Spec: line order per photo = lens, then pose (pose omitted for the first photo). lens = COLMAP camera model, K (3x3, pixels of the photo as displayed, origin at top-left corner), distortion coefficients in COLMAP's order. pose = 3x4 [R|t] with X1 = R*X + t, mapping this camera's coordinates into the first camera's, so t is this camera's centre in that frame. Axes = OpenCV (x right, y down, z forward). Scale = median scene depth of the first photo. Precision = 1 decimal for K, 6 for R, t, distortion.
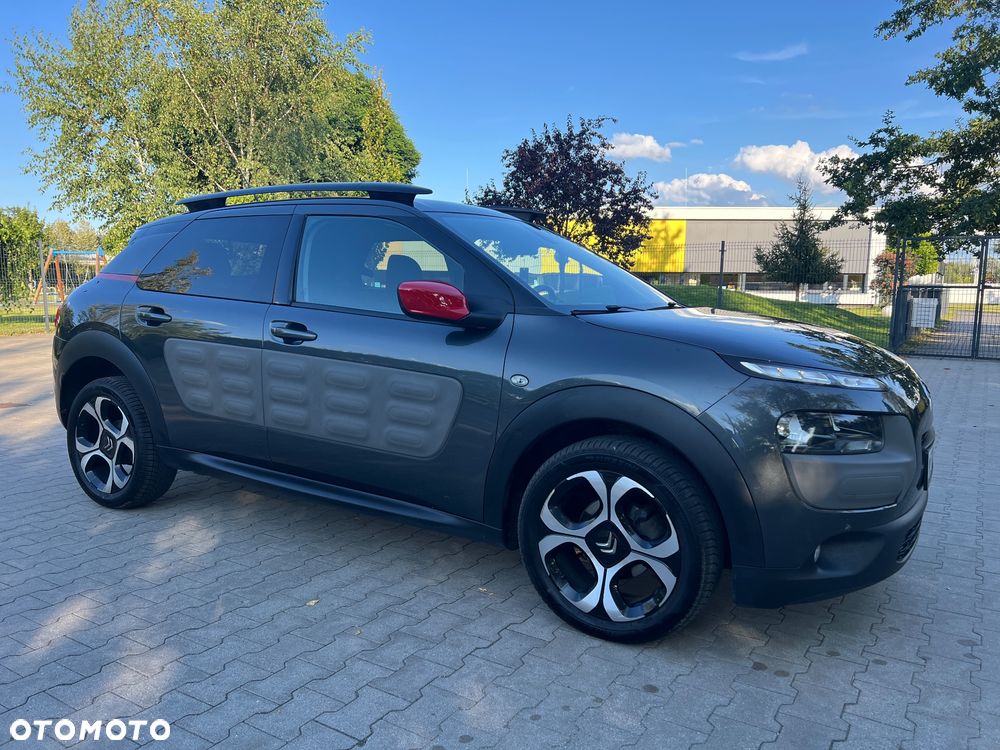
lens RADIAL K [[757.1, 0, 500.0], [0, 757.1, 375.0], [0, 0, 1]] dist [0.049037, -0.062827]
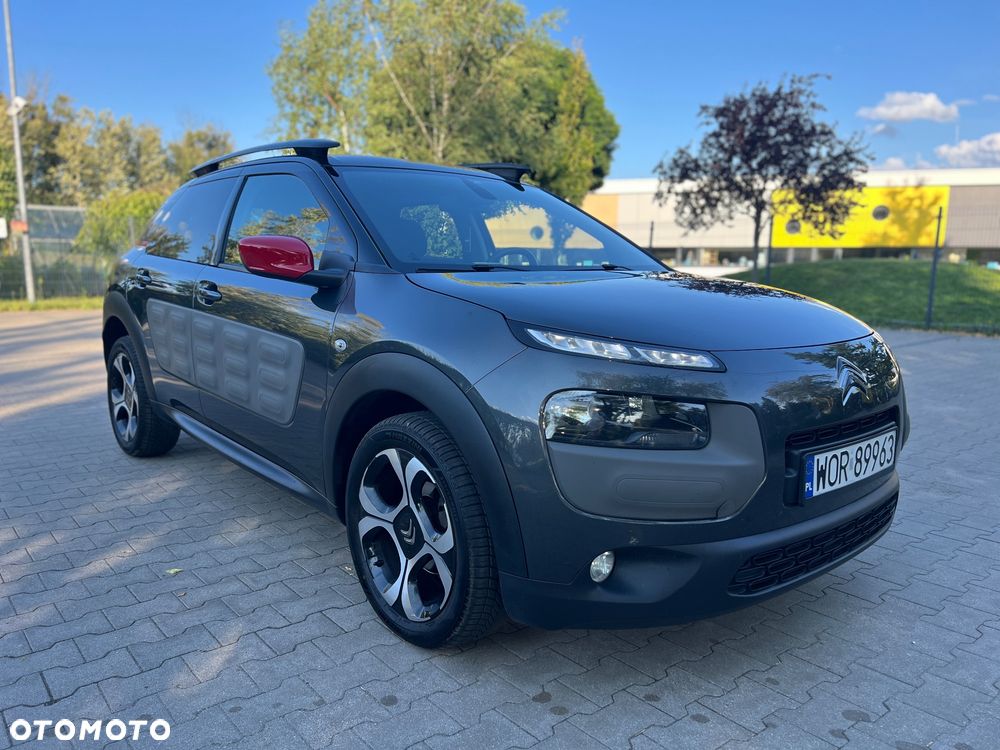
lens RADIAL K [[757.1, 0, 500.0], [0, 757.1, 375.0], [0, 0, 1]] dist [0.049037, -0.062827]
pose [[0.951654, 0.045055, -0.303849, 0.403064], [-0.036667, 0.998774, 0.033256, 0.005121], [0.304975, -0.020507, 0.952140, 0.156041]]
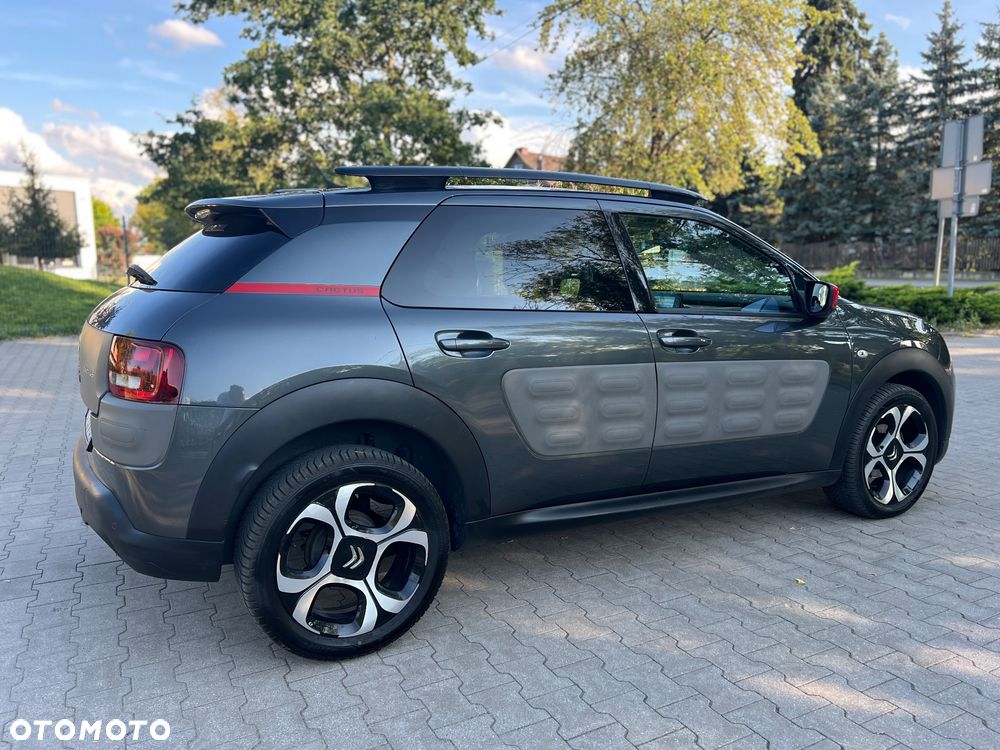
lens RADIAL K [[755.2, 0, 500.0], [0, 755.2, 375.0], [0, 0, 1]] dist [0.033929, -0.046171]
pose [[0.497882, -0.142198, 0.855508, -1.205167], [0.109427, 0.988883, 0.100683, -0.133608], [-0.860313, 0.043487, 0.507907, 0.720992]]
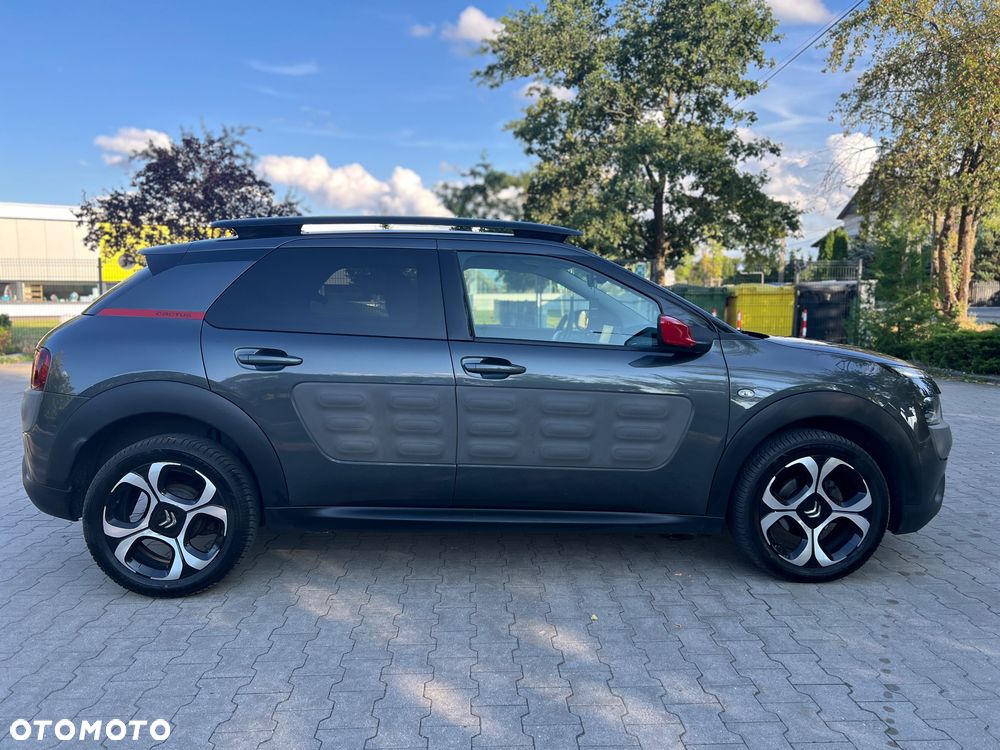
lens RADIAL K [[757.1, 0, 500.0], [0, 757.1, 375.0], [0, 0, 1]] dist [0.049037, -0.062827]
pose [[0.823751, -0.069756, 0.562644, -0.835343], [0.075919, 0.997036, 0.012460, -0.057402], [-0.561846, 0.032451, 0.826605, 0.159964]]
